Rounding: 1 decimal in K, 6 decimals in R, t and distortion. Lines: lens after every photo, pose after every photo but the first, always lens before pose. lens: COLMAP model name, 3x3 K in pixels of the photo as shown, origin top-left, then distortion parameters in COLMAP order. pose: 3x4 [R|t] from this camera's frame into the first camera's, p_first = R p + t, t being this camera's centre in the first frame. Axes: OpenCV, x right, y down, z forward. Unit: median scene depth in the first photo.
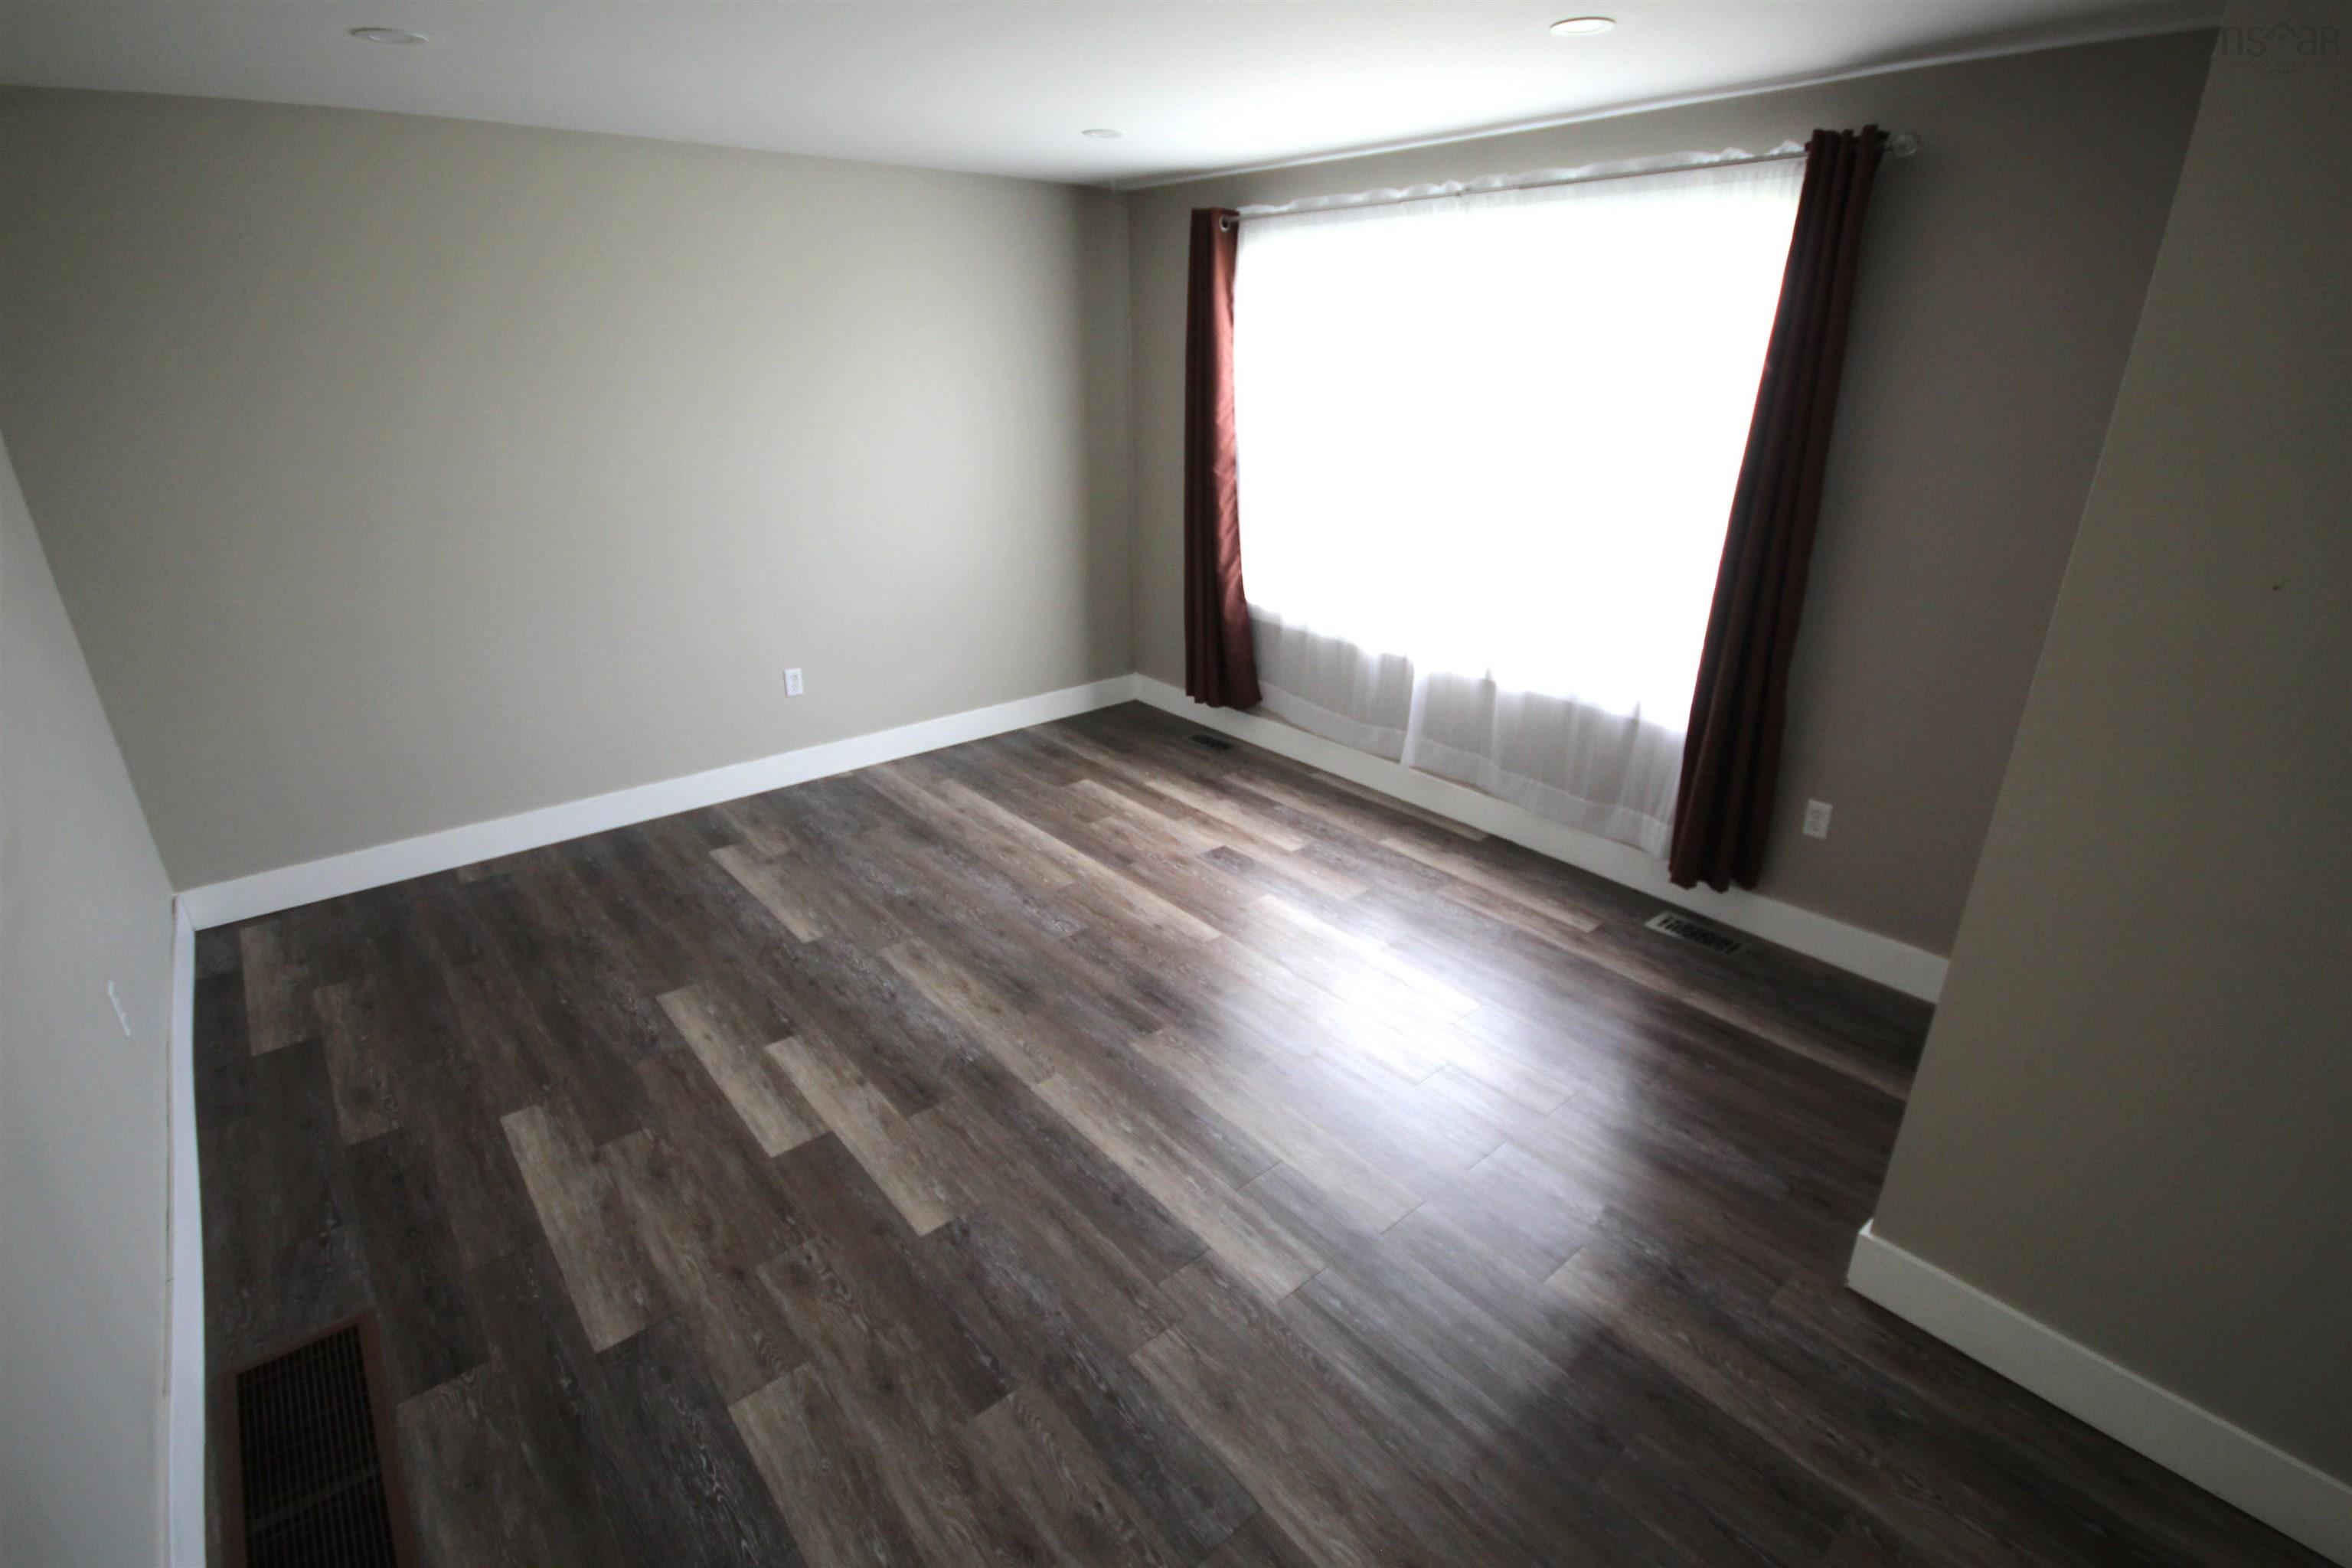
lens RADIAL K [[1094.0, 0, 1205.4], [0, 1094.0, 776.2], [0, 0, 1]] dist [0.002398, 0.000278]
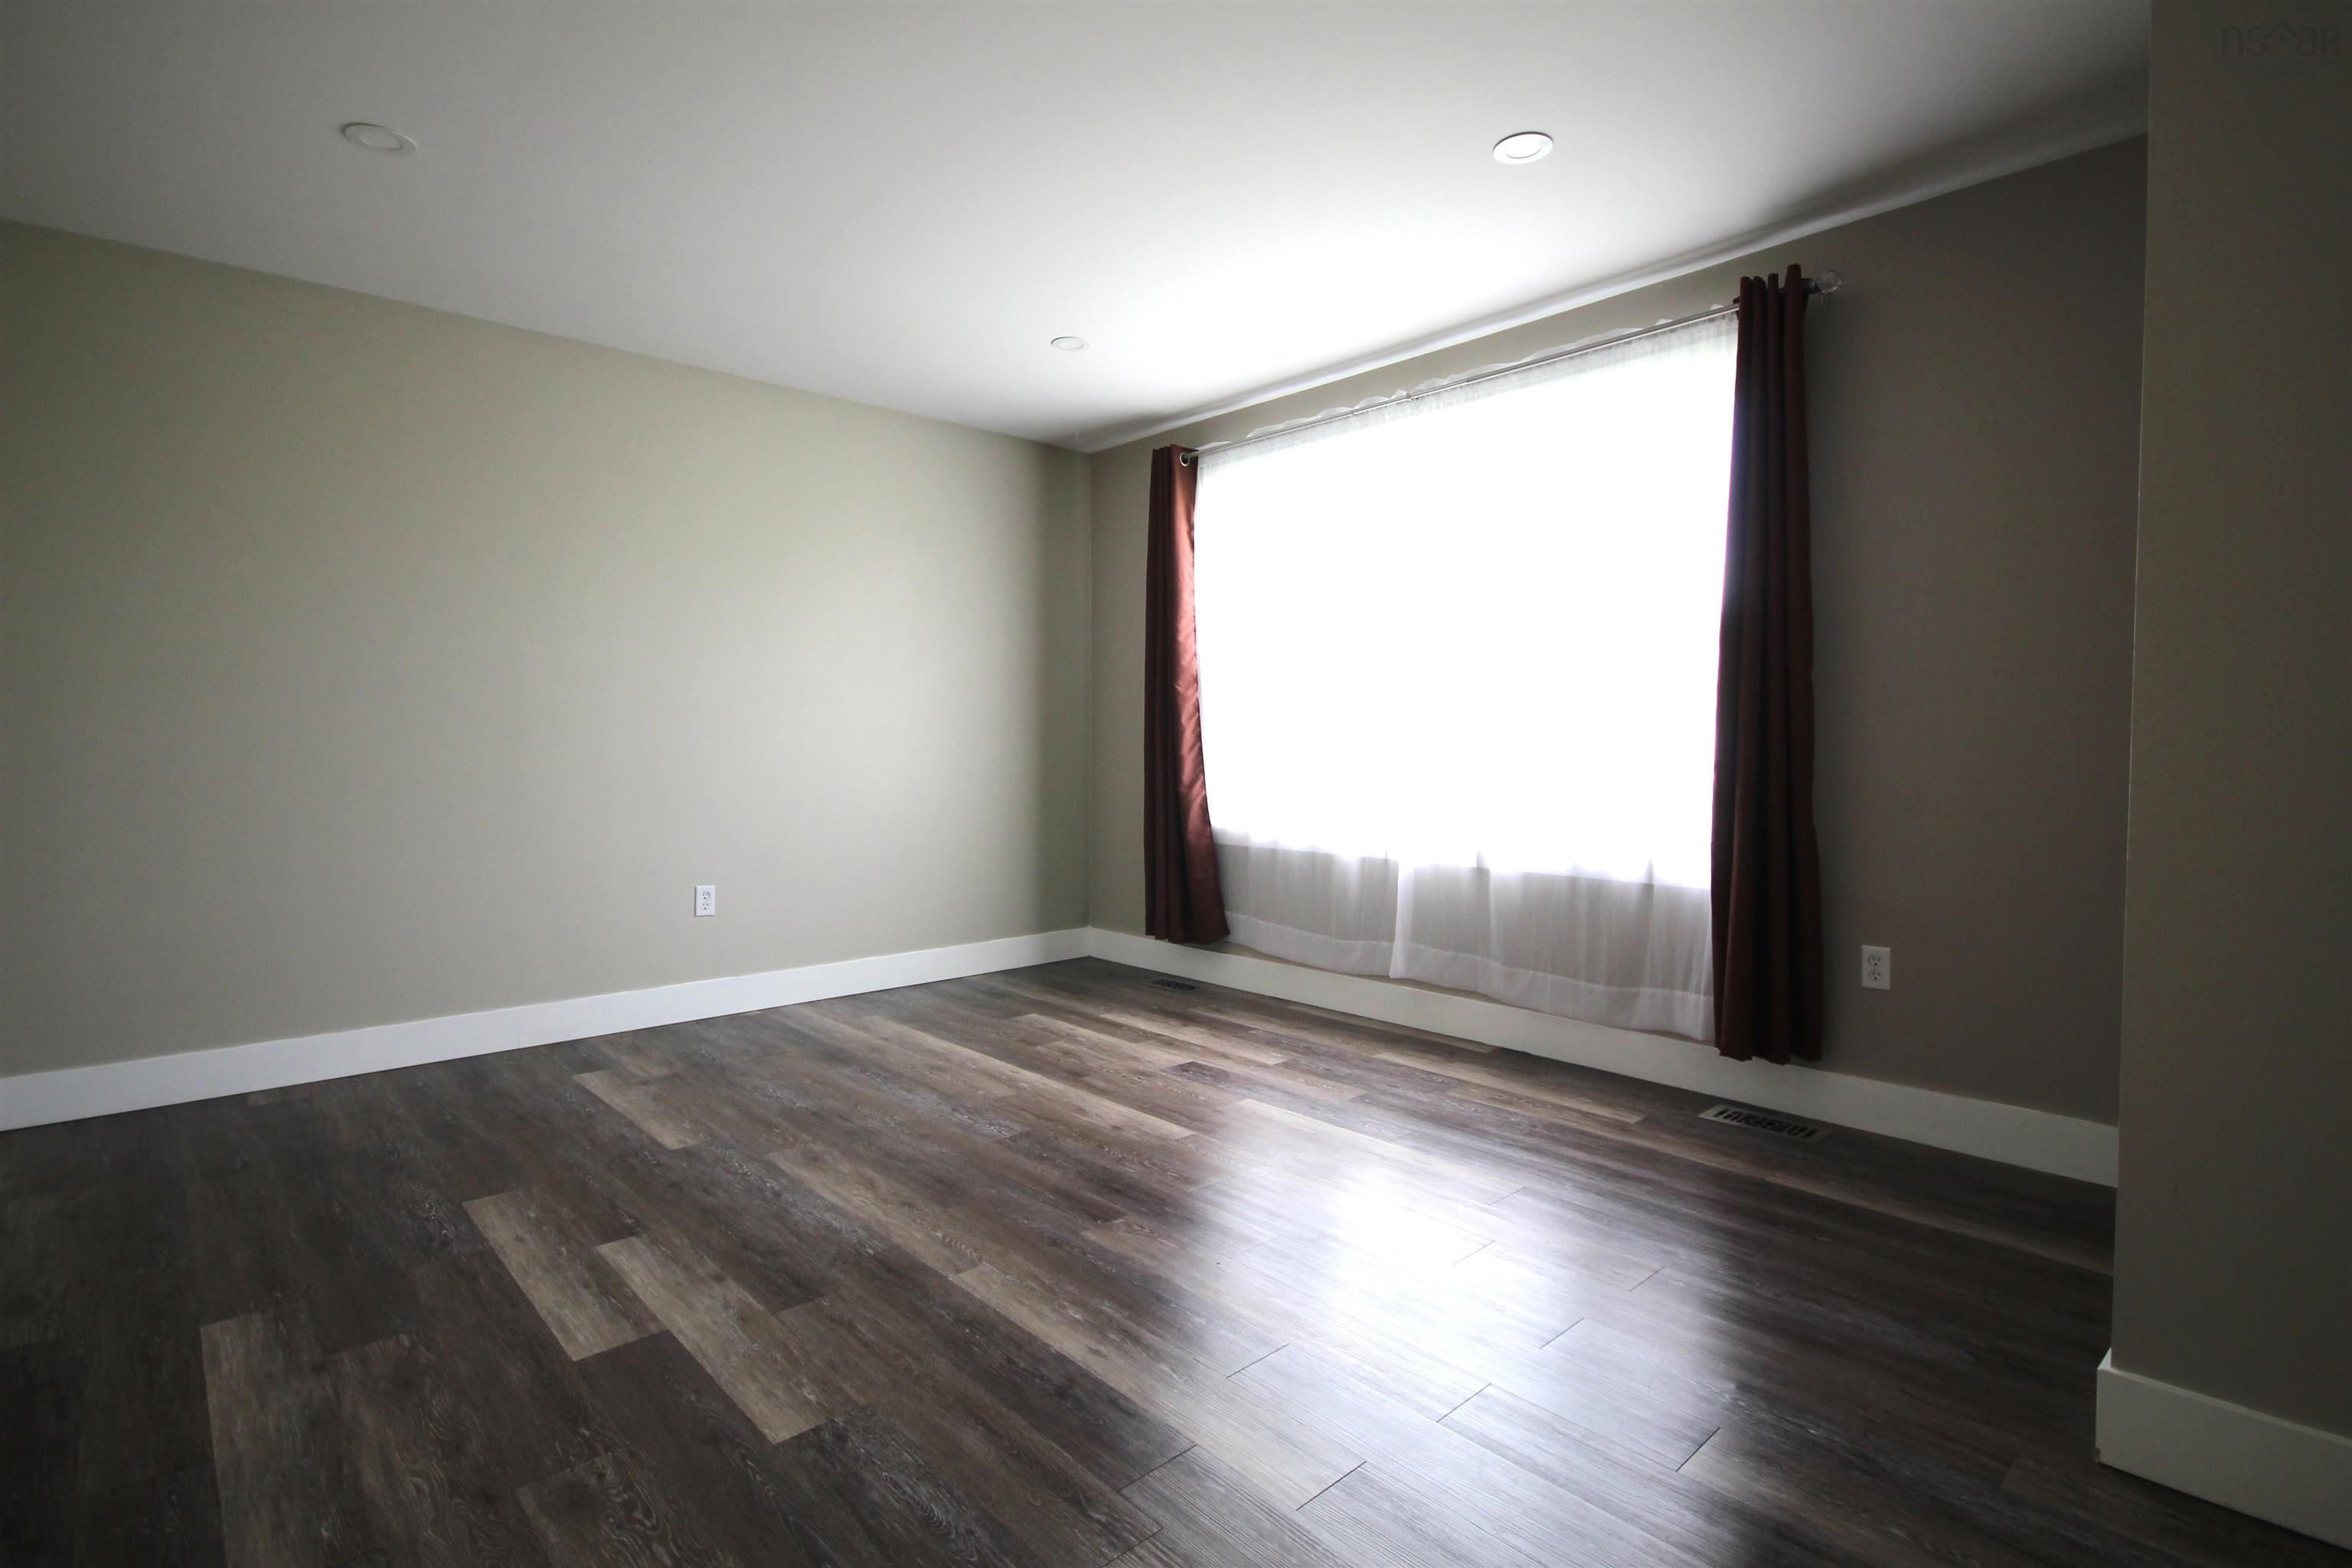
lens RADIAL K [[1117.2, 0, 1207.4], [0, 1117.2, 783.5], [0, 0, 1]] dist [0.018529, -0.015214]
pose [[0.998960, -0.004098, 0.045404, -0.013429], [0.019100, 0.941952, -0.335203, 0.193507], [-0.041394, 0.335722, 0.941051, 0.133518]]
